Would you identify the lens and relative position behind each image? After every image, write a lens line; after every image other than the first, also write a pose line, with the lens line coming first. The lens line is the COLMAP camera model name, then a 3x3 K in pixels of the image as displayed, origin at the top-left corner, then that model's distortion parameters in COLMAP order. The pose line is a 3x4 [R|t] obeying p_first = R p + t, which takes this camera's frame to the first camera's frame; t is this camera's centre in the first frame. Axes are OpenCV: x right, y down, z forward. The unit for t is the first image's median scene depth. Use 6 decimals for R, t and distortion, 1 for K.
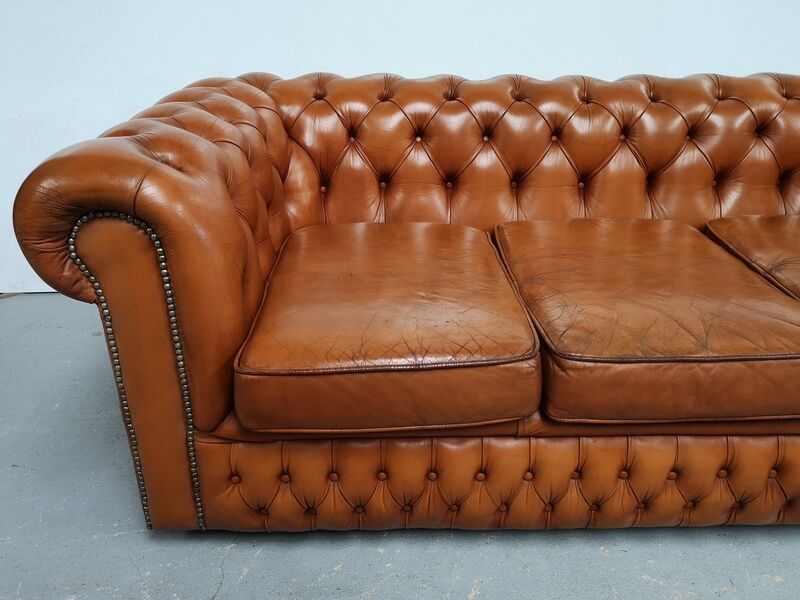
lens RADIAL K [[631.4, 0, 400.0], [0, 631.4, 300.0], [0, 0, 1]] dist [0.050267, -0.088963]
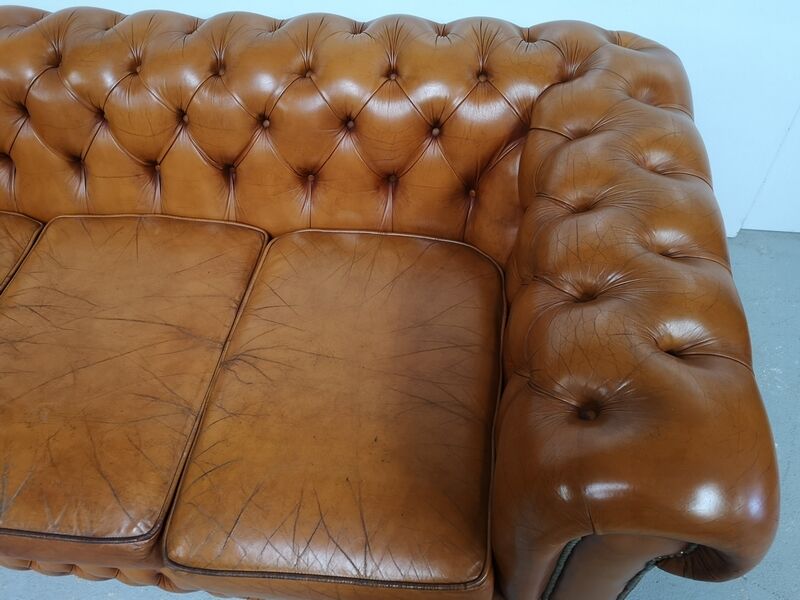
lens RADIAL K [[631.4, 0, 400.0], [0, 631.4, 300.0], [0, 0, 1]] dist [0.050267, -0.088963]
pose [[0.988783, 0.086024, -0.122100, 1.051849], [-0.022341, 0.893472, 0.448563, -0.598339], [0.147680, -0.440804, 0.885372, 0.335584]]
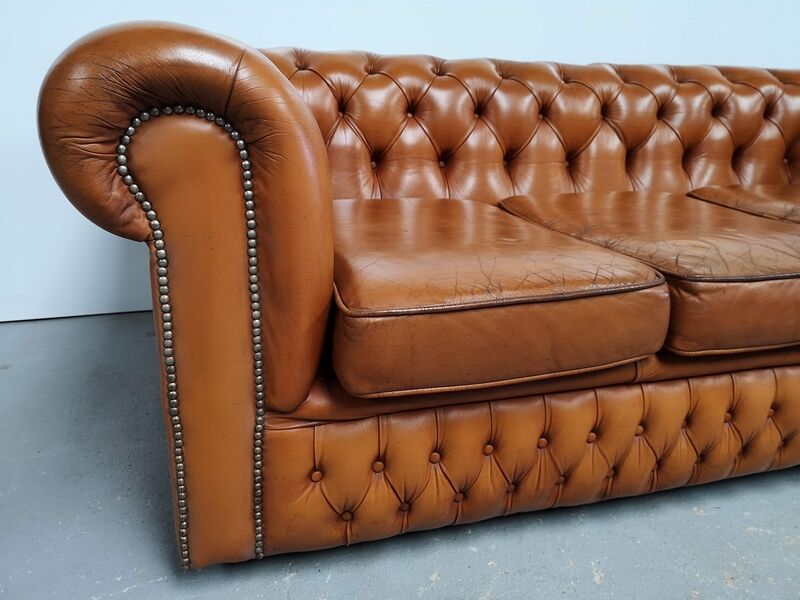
lens RADIAL K [[614.6, 0, 400.0], [0, 614.6, 300.0], [0, 0, 1]] dist [0.072201, -0.087539]
pose [[0.964334, -0.059952, 0.257810, -0.342201], [0.086283, 0.992009, -0.092055, 0.145868], [-0.250231, 0.111017, 0.961800, 0.215072]]
